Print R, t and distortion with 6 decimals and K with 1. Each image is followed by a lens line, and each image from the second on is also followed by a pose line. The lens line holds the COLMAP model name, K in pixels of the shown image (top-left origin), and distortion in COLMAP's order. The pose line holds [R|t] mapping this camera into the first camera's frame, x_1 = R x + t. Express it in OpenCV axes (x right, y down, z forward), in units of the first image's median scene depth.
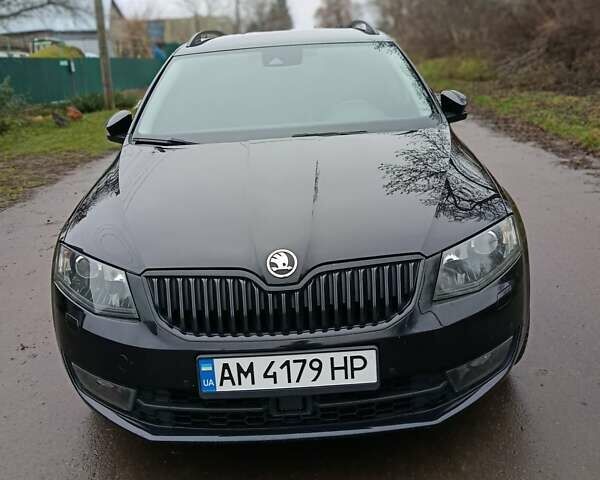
lens RADIAL K [[640.1, 0, 300.0], [0, 640.1, 240.0], [0, 0, 1]] dist [0.144349, -0.316089]
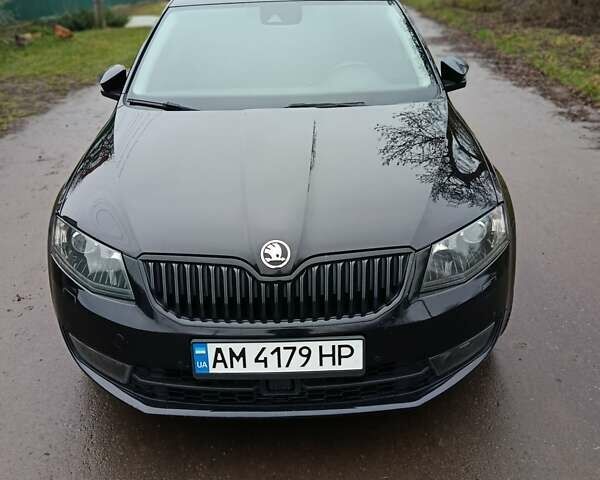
lens RADIAL K [[640.1, 0, 300.0], [0, 640.1, 240.0], [0, 0, 1]] dist [0.144349, -0.316089]
pose [[0.999397, 0.031540, 0.014537, -0.004494], [-0.033020, 0.992656, 0.116374, -0.106738], [-0.010759, -0.116784, 0.993099, -0.016123]]
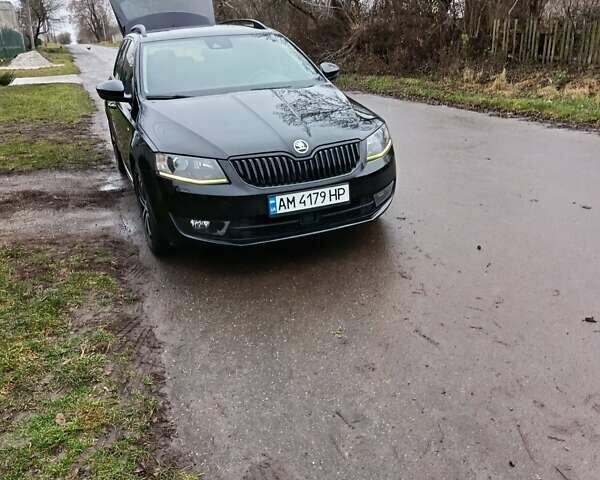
lens RADIAL K [[546.5, 0, 300.0], [0, 546.5, 240.0], [0, 0, 1]] dist [0.099670, -0.159725]
pose [[0.927421, -0.125237, 0.352428, -0.673951], [0.104277, 0.991491, 0.077923, 0.192531], [-0.359188, -0.035517, 0.932589, -0.610000]]
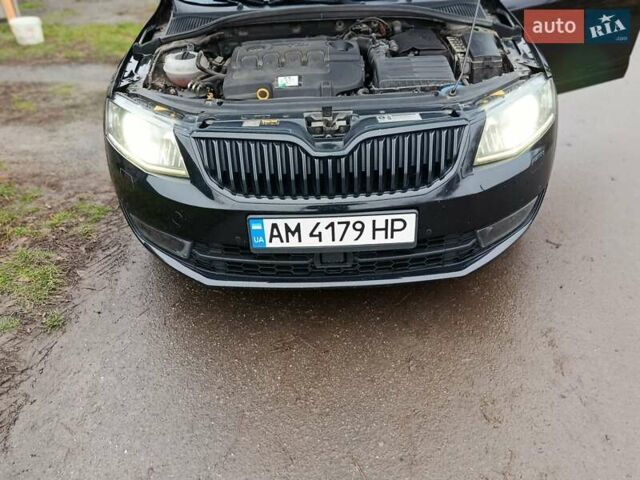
lens RADIAL K [[512.9, 0, 320.0], [0, 512.9, 240.0], [0, 0, 1]] dist [0.099476, -0.160290]
pose [[0.999837, 0.014634, 0.010534, -0.047904], [-0.017059, 0.956955, 0.289736, -0.030116], [-0.005841, -0.289868, 0.957049, 0.174587]]
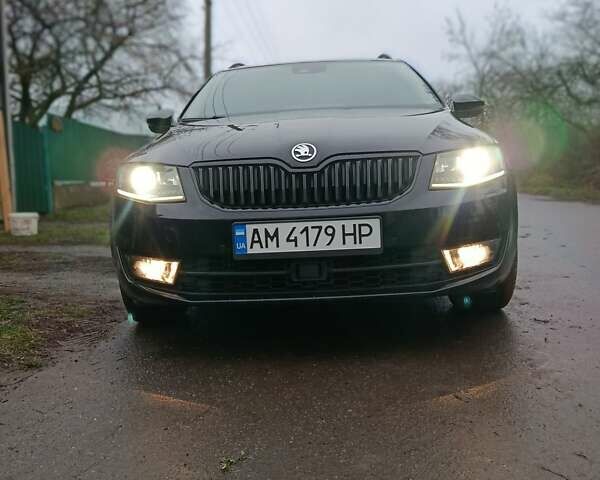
lens RADIAL K [[640.1, 0, 300.0], [0, 640.1, 240.0], [0, 0, 1]] dist [0.144349, -0.316089]
pose [[0.998973, 0.019190, -0.041034, 0.018000], [-0.026398, 0.982745, -0.183074, 0.428284], [0.036813, 0.183969, 0.982242, -0.179590]]
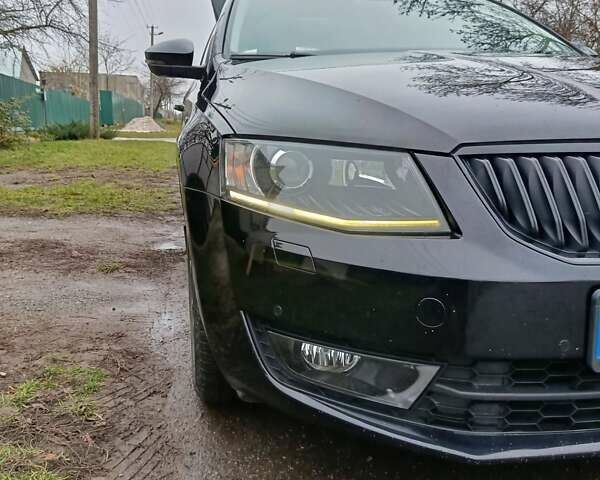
lens RADIAL K [[546.5, 0, 300.0], [0, 546.5, 240.0], [0, 0, 1]] dist [0.099670, -0.159725]
pose [[0.978299, 0.002947, 0.207177, -0.491807], [0.013445, 0.996889, -0.077666, 0.169188], [-0.206761, 0.078766, 0.975216, 0.596656]]
